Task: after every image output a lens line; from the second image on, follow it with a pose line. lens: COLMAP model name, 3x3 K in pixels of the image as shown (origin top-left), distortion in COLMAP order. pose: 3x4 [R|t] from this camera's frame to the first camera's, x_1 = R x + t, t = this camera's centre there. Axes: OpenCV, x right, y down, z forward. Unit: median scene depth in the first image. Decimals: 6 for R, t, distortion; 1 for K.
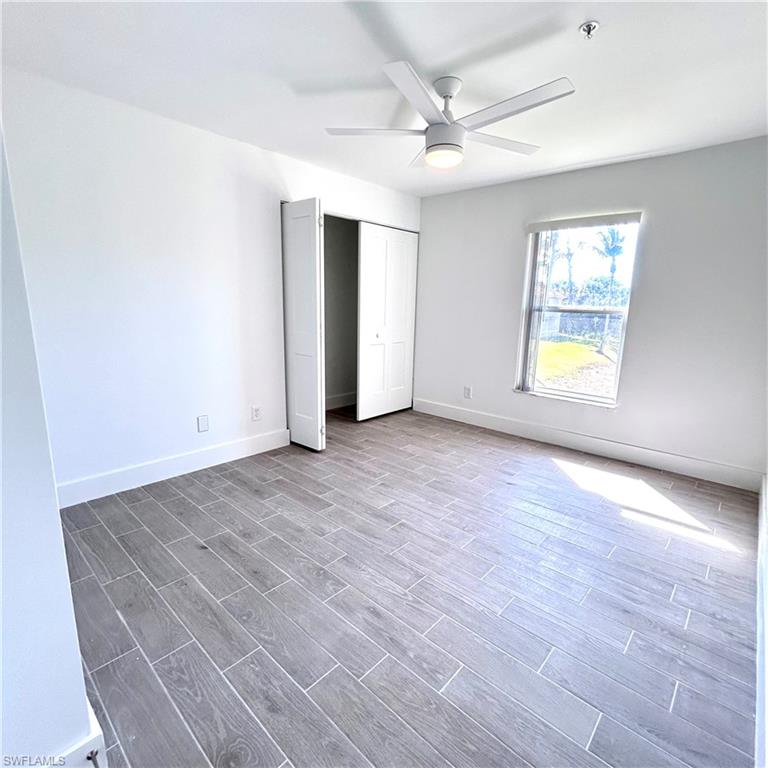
lens RADIAL K [[411.0, 0, 384.0], [0, 411.0, 384.0], [0, 0, 1]] dist [-0.001526, 0.002708]
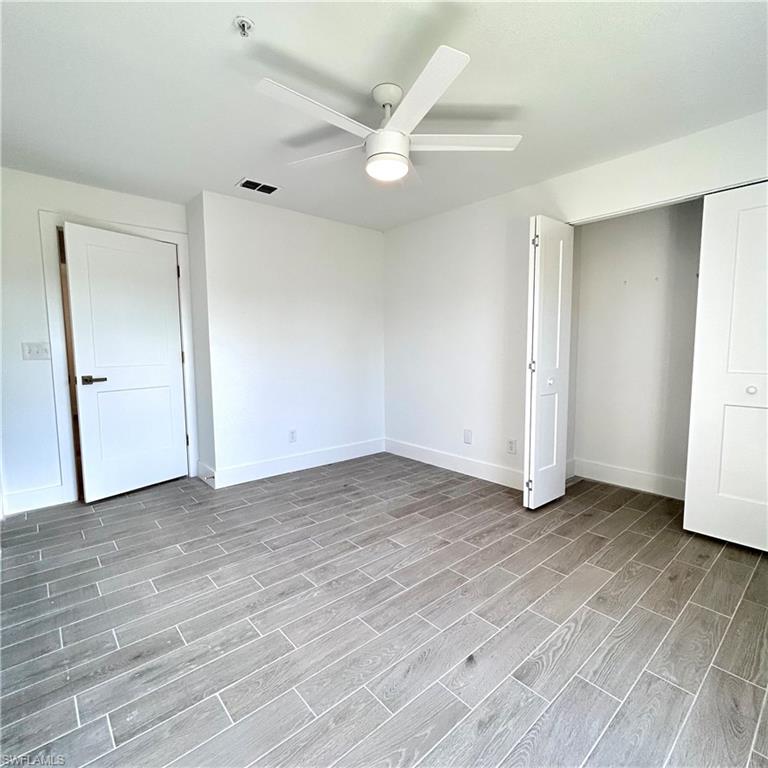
lens RADIAL K [[411.0, 0, 384.0], [0, 411.0, 384.0], [0, 0, 1]] dist [-0.001526, 0.002708]
pose [[-0.110206, 0.070318, -0.991418, 0.854291], [-0.190442, 0.977518, 0.090502, -0.130403], [0.975493, 0.198781, -0.094337, 0.924215]]
